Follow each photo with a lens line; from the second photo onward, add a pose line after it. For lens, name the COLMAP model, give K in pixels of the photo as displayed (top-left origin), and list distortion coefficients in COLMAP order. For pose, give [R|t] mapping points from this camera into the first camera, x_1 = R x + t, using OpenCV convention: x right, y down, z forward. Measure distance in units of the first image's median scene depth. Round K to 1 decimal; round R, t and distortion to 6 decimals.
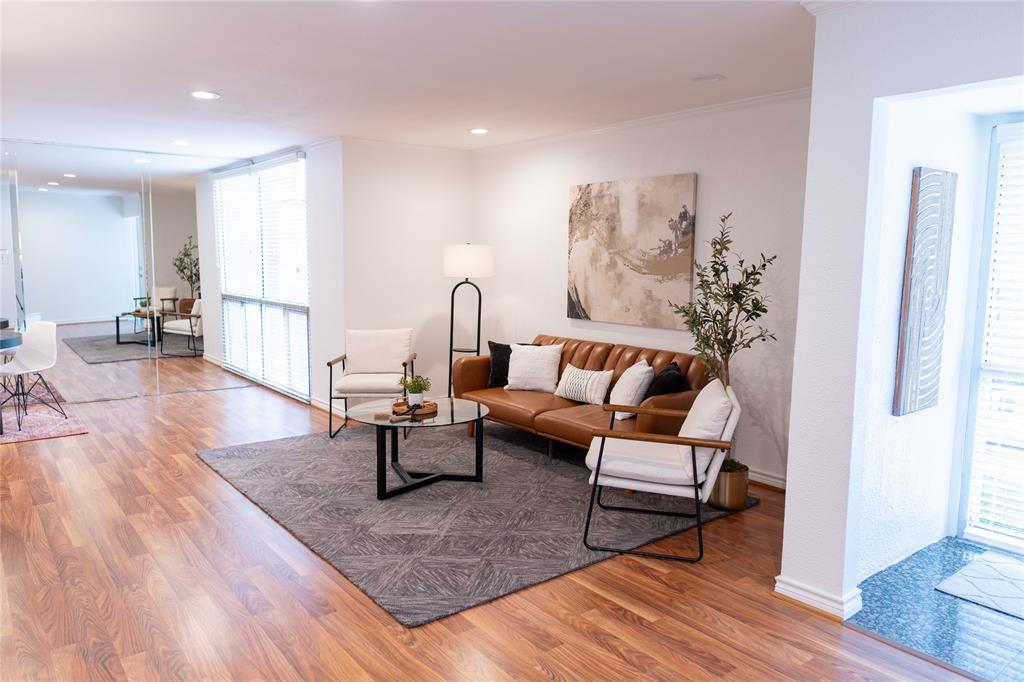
lens RADIAL K [[705.3, 0, 508.0], [0, 705.3, 339.8], [0, 0, 1]] dist [0.000410, -0.006058]
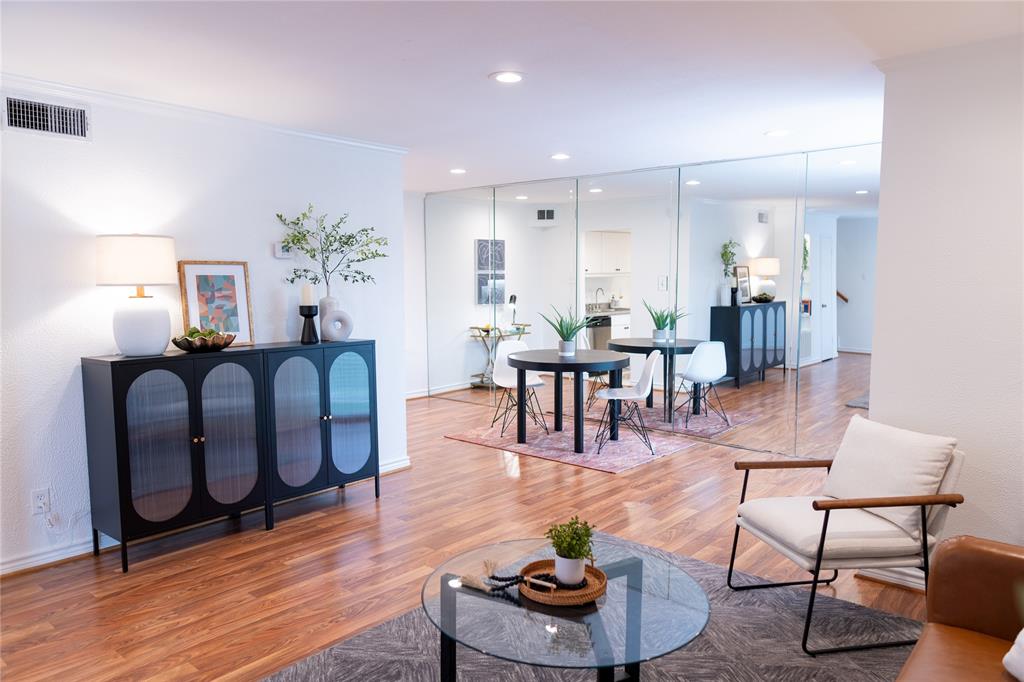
lens RADIAL K [[705.3, 0, 508.0], [0, 705.3, 339.8], [0, 0, 1]] dist [0.000410, -0.006058]
pose [[0.191824, 0.079381, -0.978214, 0.353732], [-0.116916, 0.991474, 0.057530, -0.104006], [0.974440, 0.103333, 0.199470, 0.872304]]
